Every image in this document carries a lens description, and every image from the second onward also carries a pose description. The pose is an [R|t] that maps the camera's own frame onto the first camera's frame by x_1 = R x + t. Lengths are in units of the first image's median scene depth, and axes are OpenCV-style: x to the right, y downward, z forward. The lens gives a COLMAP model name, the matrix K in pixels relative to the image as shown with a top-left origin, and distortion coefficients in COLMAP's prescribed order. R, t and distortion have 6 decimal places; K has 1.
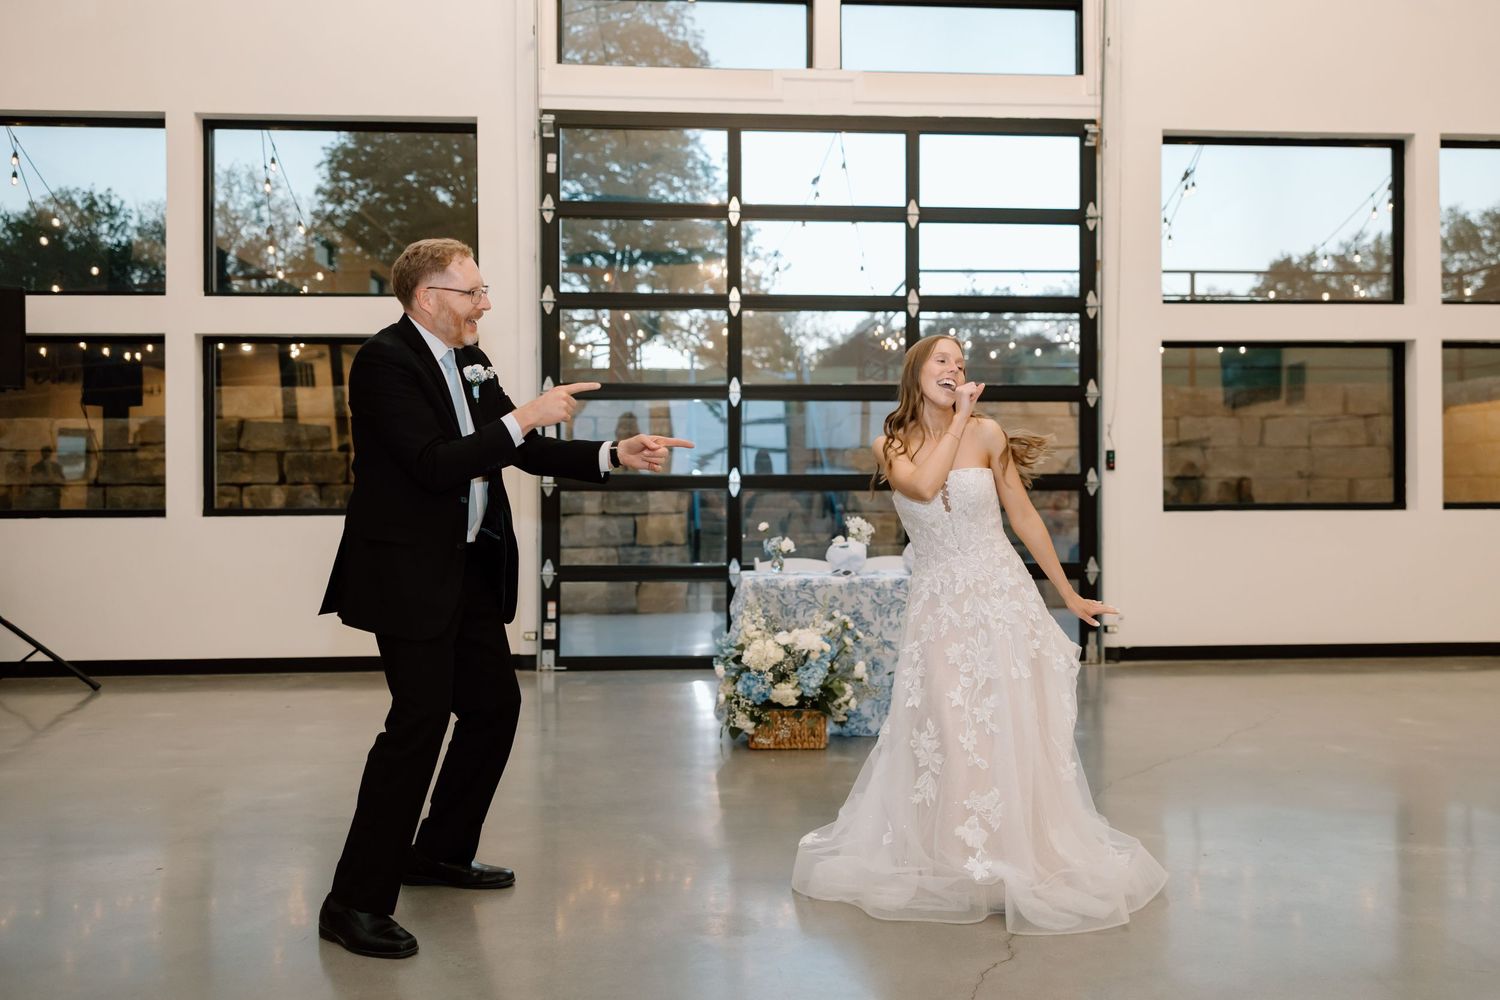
lens RADIAL K [[1299.2, 0, 792.2], [0, 1299.2, 480.6], [0, 0, 1]] dist [0.005832, -0.000564]
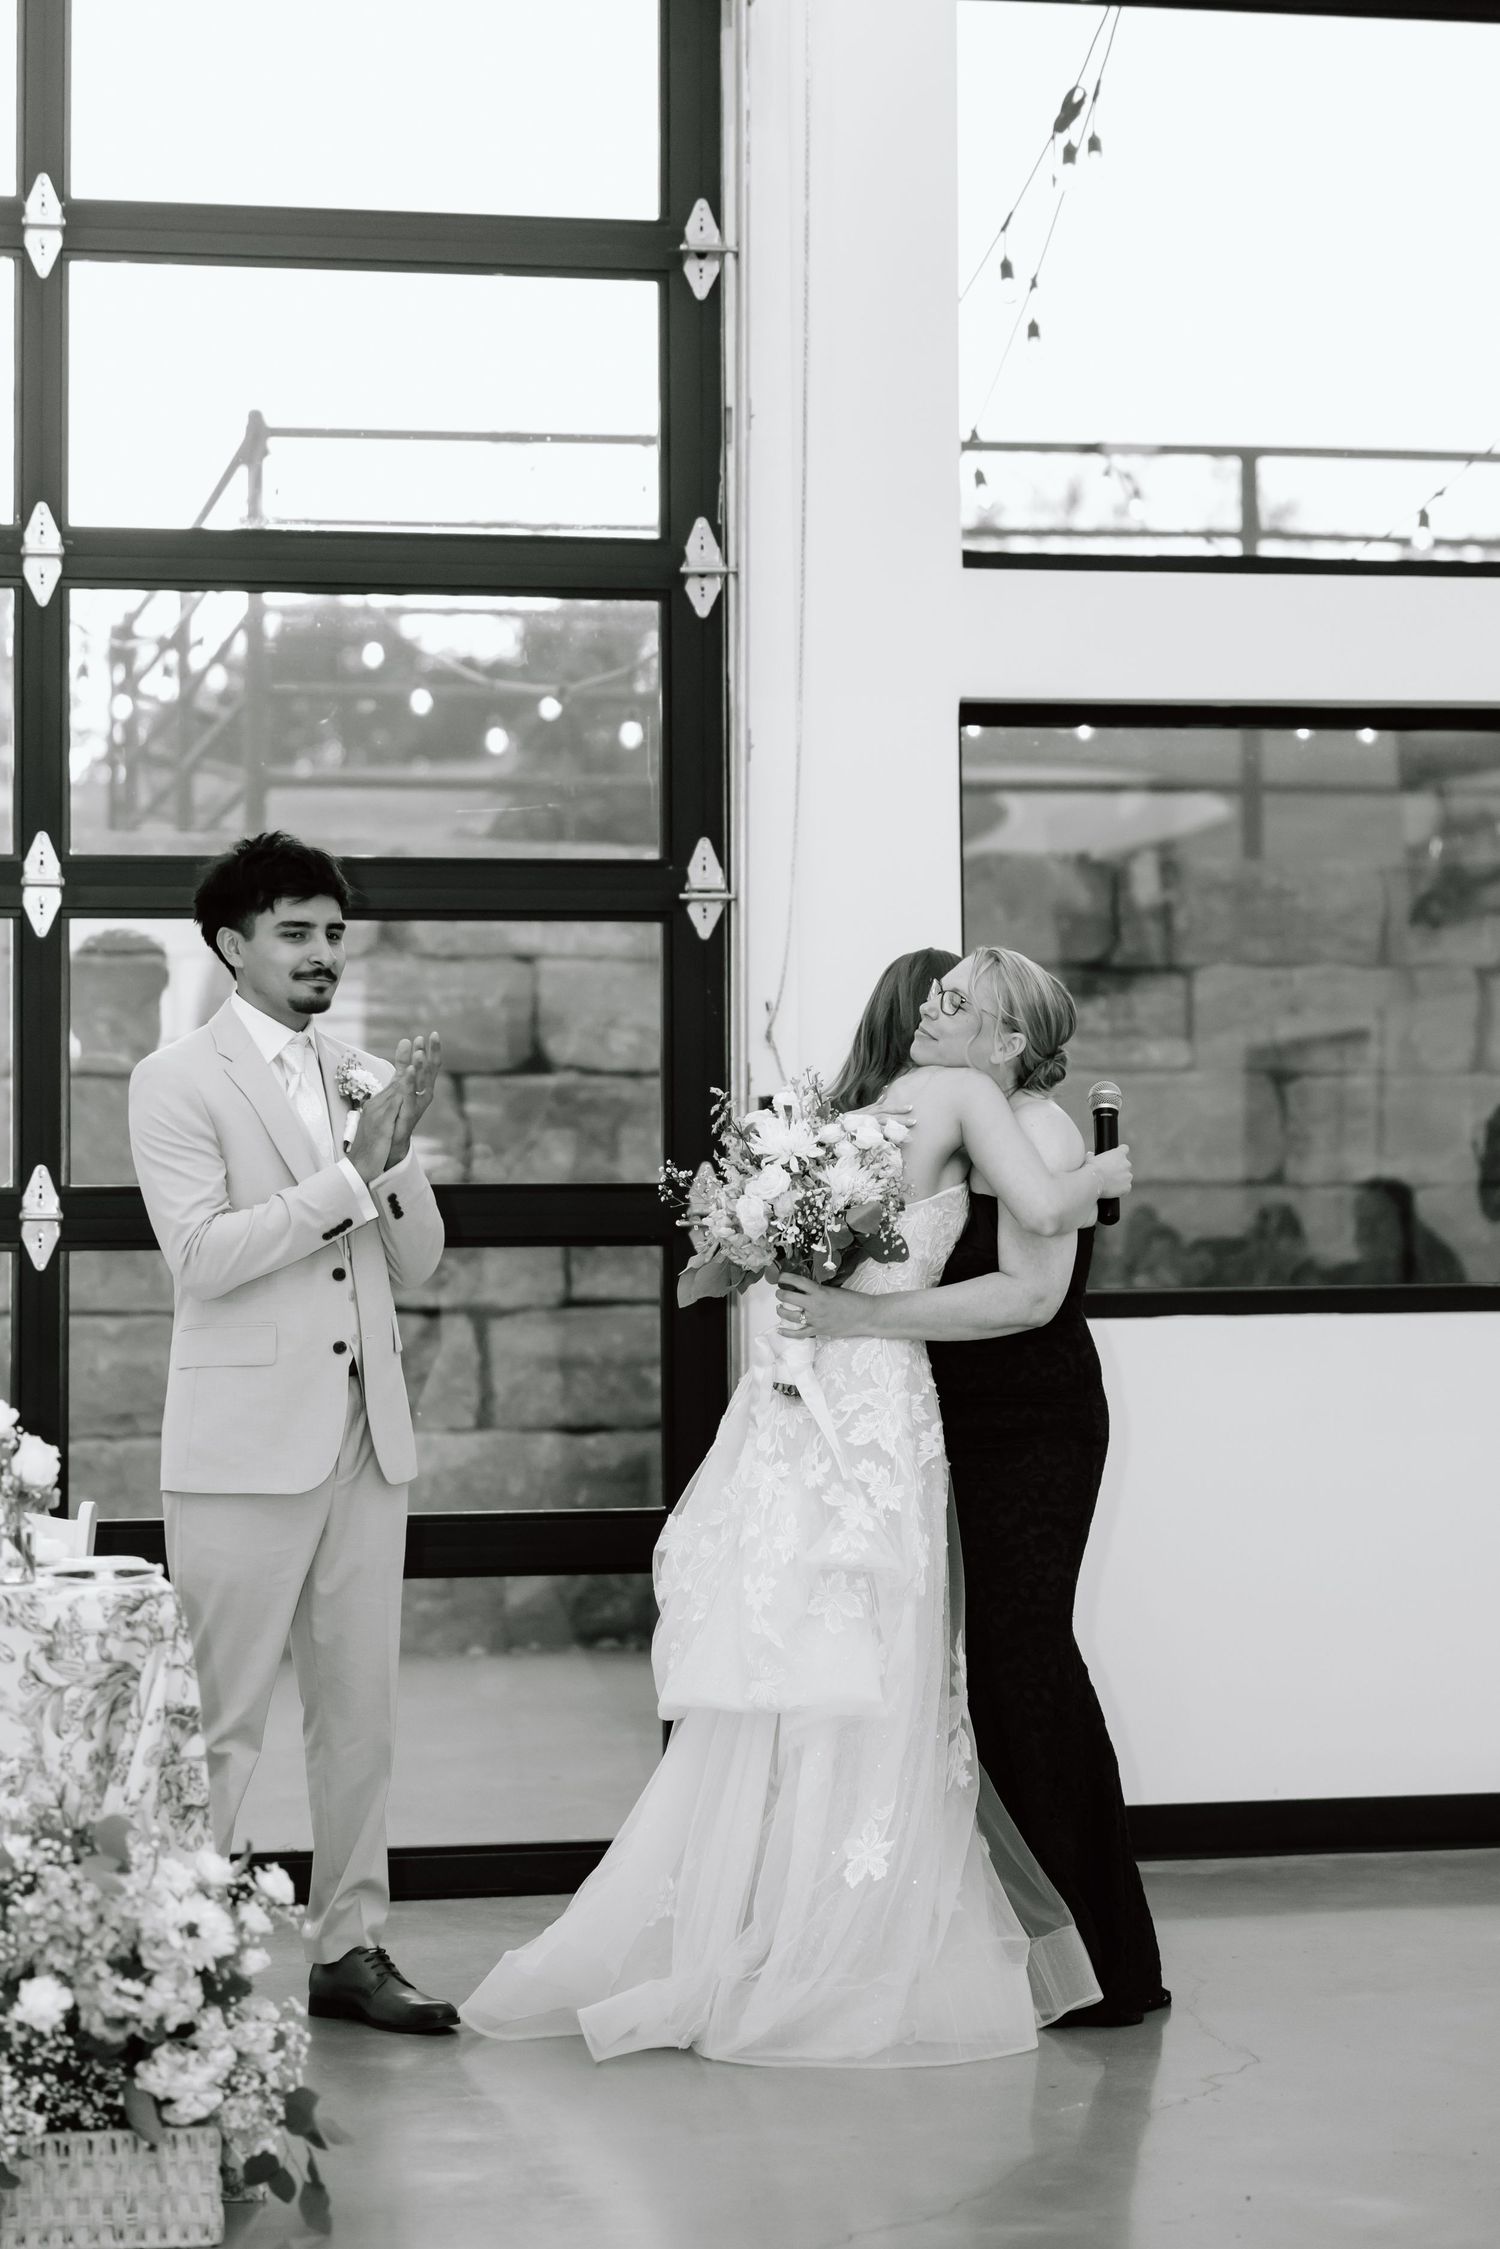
lens RADIAL K [[4692.6, 0, 673.5], [0, 4692.6, 944.7], [0, 0, 1]] dist [-0.011075, 0.163544]
pose [[0.991711, 0.002491, 0.128462, 0.099960], [0.003926, 0.998758, -0.049675, -0.006668], [-0.128427, 0.049768, 0.990469, 0.022961]]
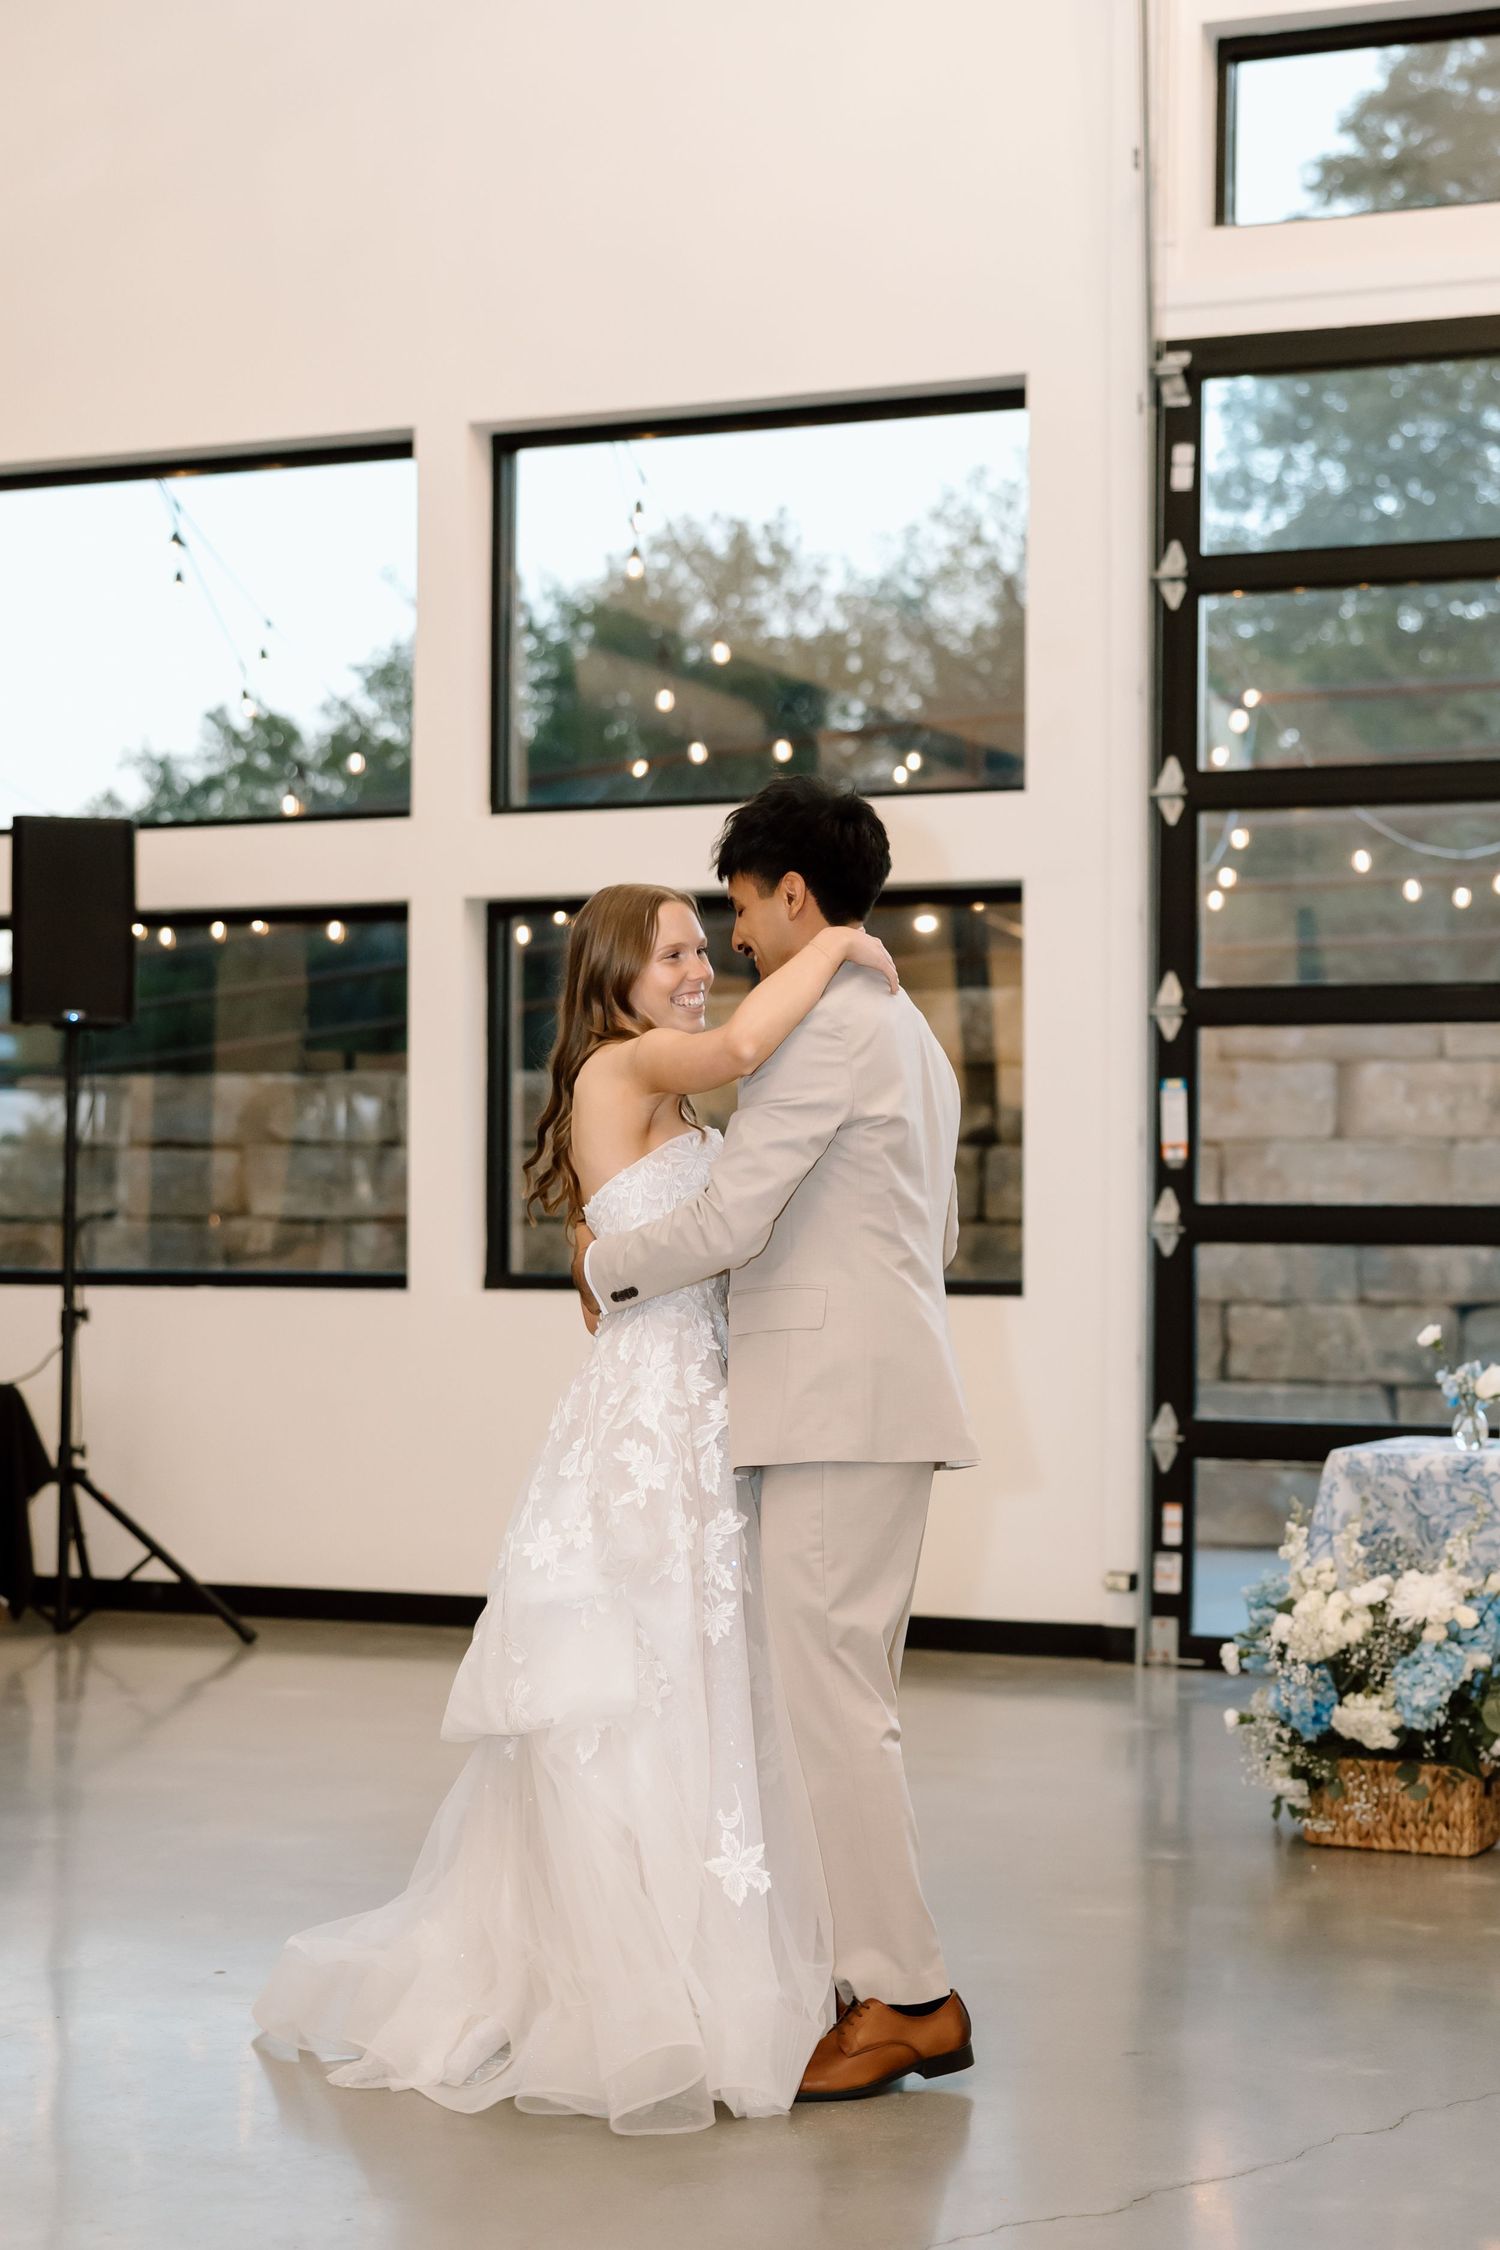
lens RADIAL K [[3575.3, 0, 986.3], [0, 3575.3, 1238.9], [0, 0, 1]] dist [-0.000596, 0.034716]
pose [[0.905598, 0.010271, -0.424014, 0.253125], [-0.007808, 0.999941, 0.007544, -0.001610], [0.424066, -0.003521, 0.905624, -0.080823]]
